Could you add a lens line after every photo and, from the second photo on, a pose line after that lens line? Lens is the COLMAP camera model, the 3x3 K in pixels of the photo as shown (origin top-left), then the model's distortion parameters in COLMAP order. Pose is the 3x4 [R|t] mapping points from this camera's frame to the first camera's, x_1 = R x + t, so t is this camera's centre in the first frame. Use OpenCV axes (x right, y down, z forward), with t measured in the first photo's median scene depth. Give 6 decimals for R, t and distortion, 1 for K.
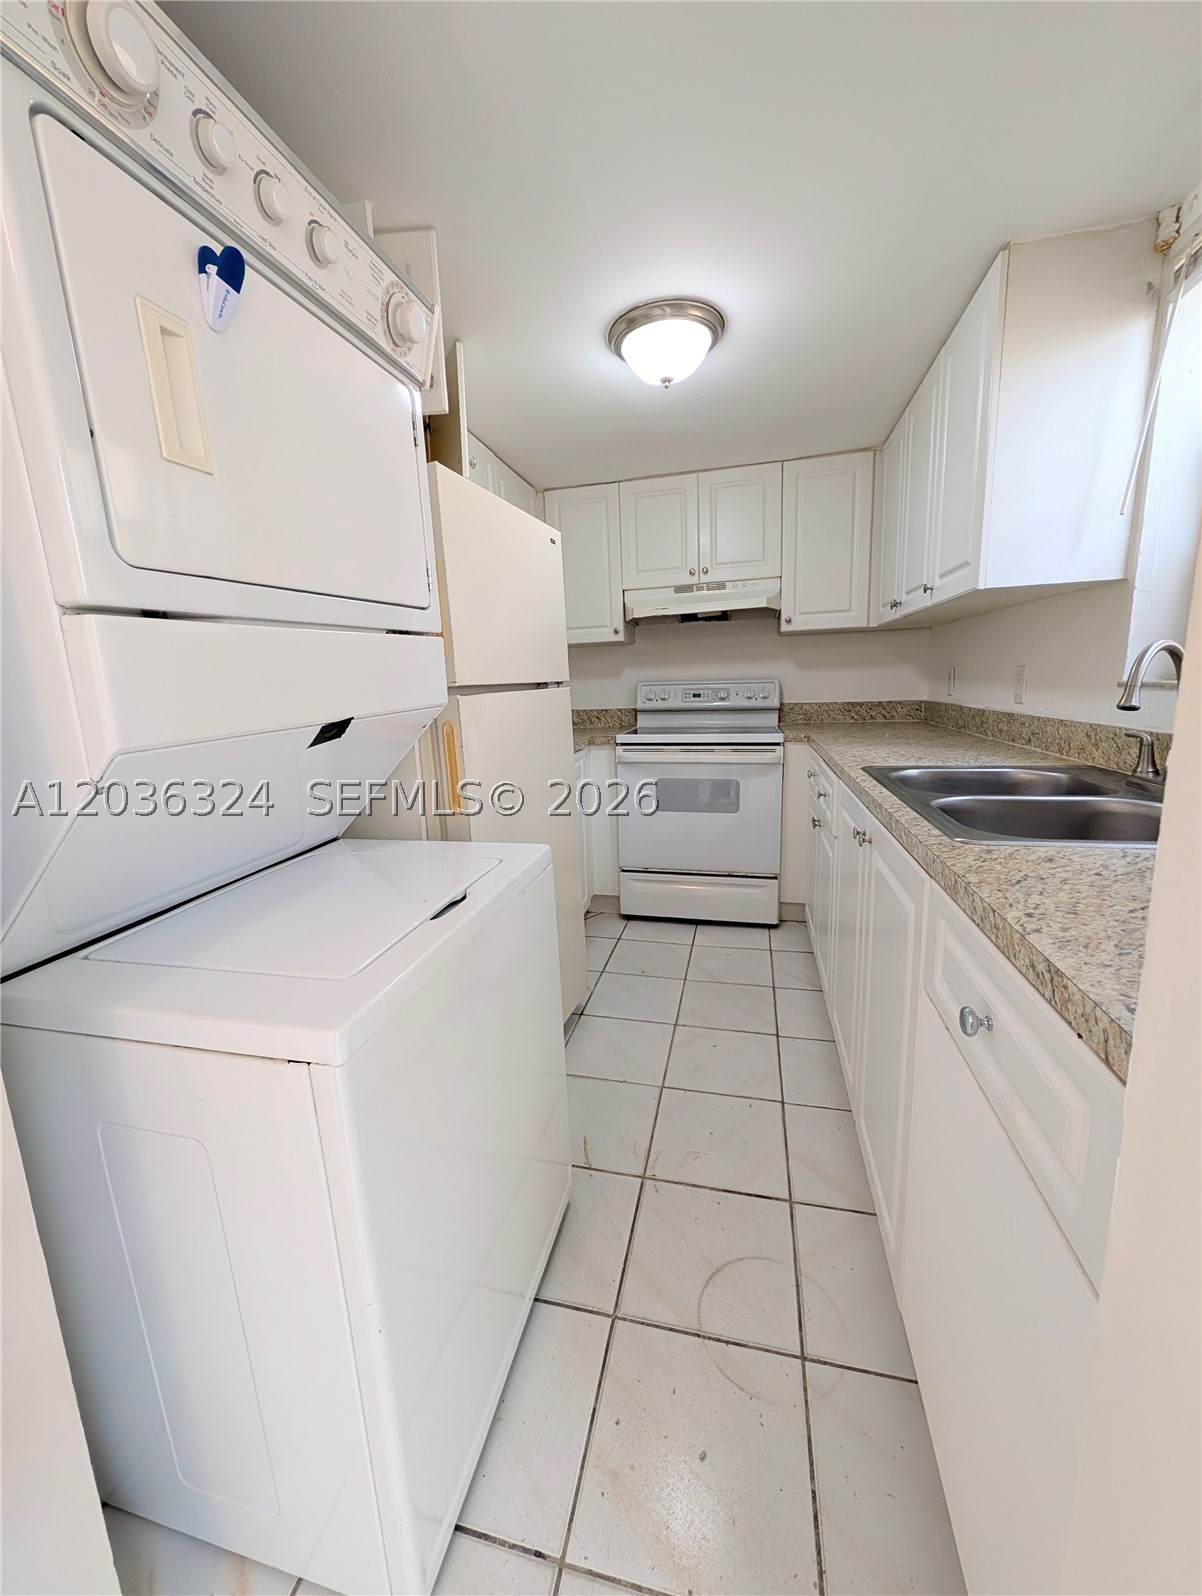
lens RADIAL K [[615.6, 0, 602.9], [0, 615.6, 789.7], [0, 0, 1]] dist [0.002418, 0.000159]
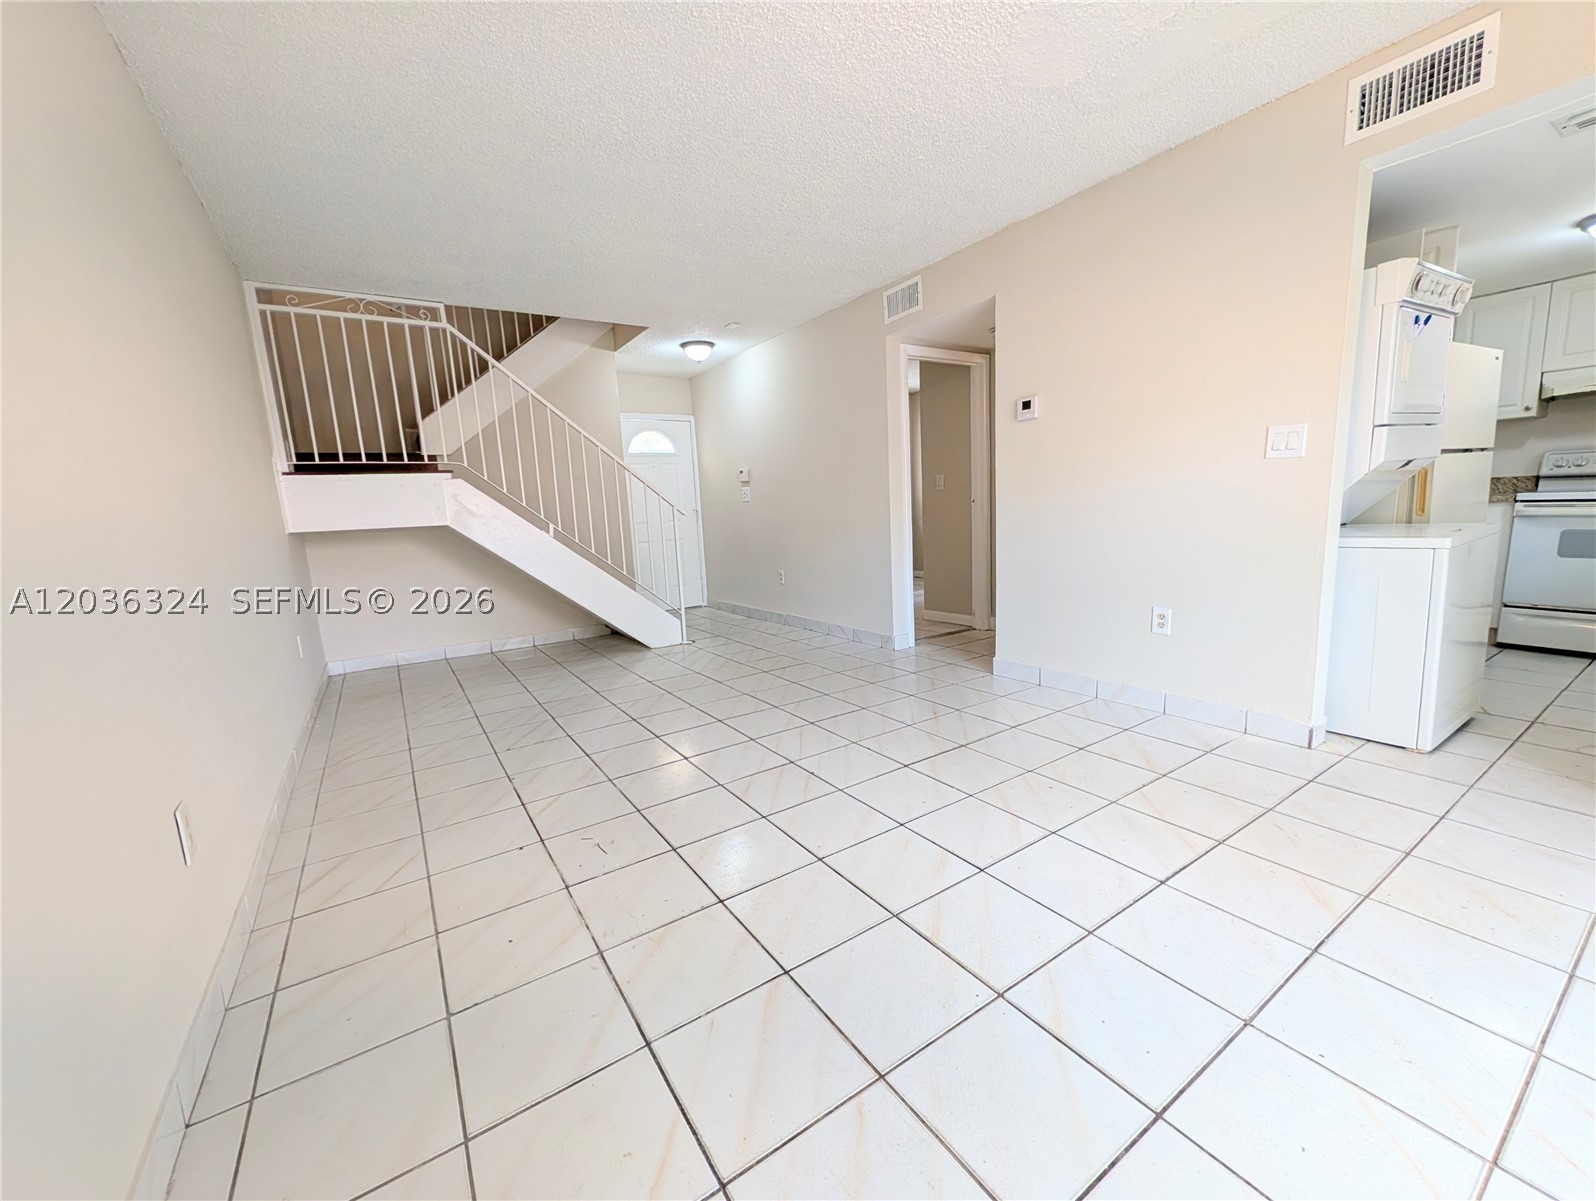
lens RADIAL K [[631.3, 0, 783.7], [0, 631.3, 603.6], [0, 0, 1]] dist [-0.000928, 0.000037]
pose [[0.715791, 0.111072, -0.689424, -0.136377], [-0.098561, 0.993455, 0.057723, 0.205366], [0.691324, 0.026633, 0.722054, -0.940002]]
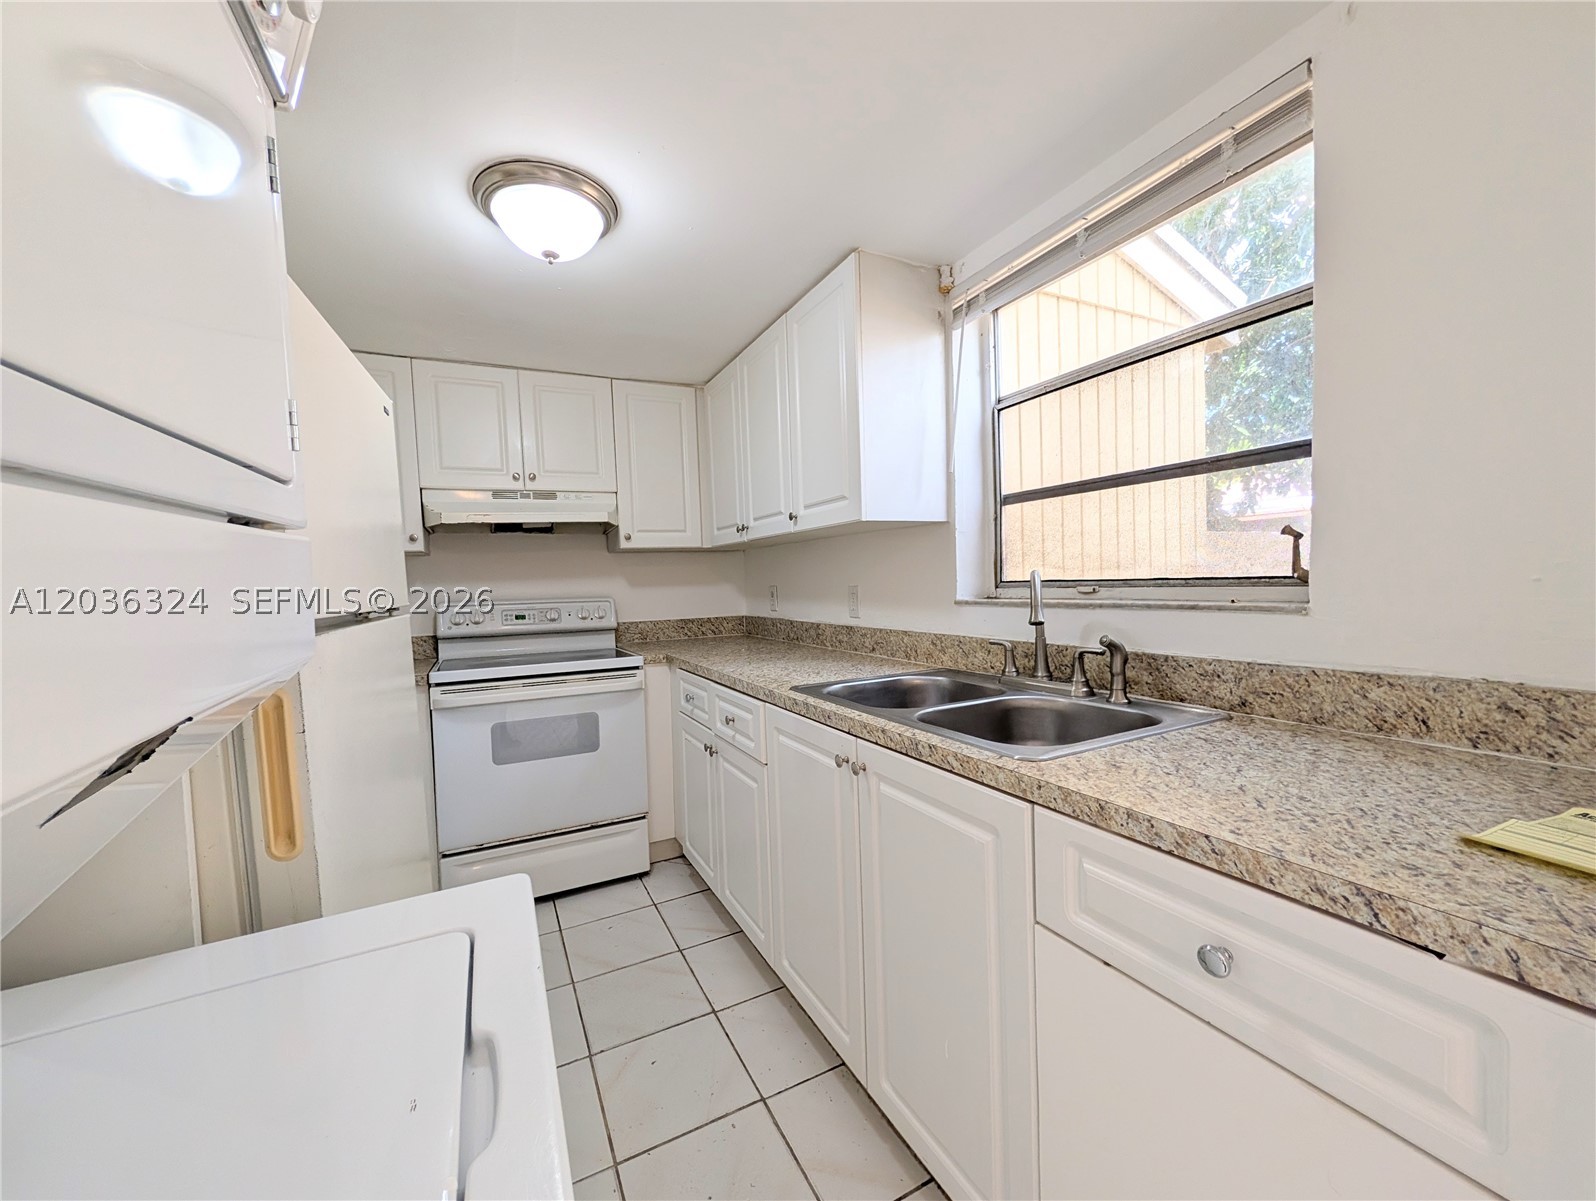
lens RADIAL K [[611.5, 0, 793.6], [0, 611.5, 607.2], [0, 0, 1]] dist [0.000003, -0.000110]
pose [[0.765143, -0.019009, 0.643579, -0.117971], [0.118800, 0.986570, -0.112099, -0.031998], [-0.632805, 0.162229, 0.757126, 0.141347]]
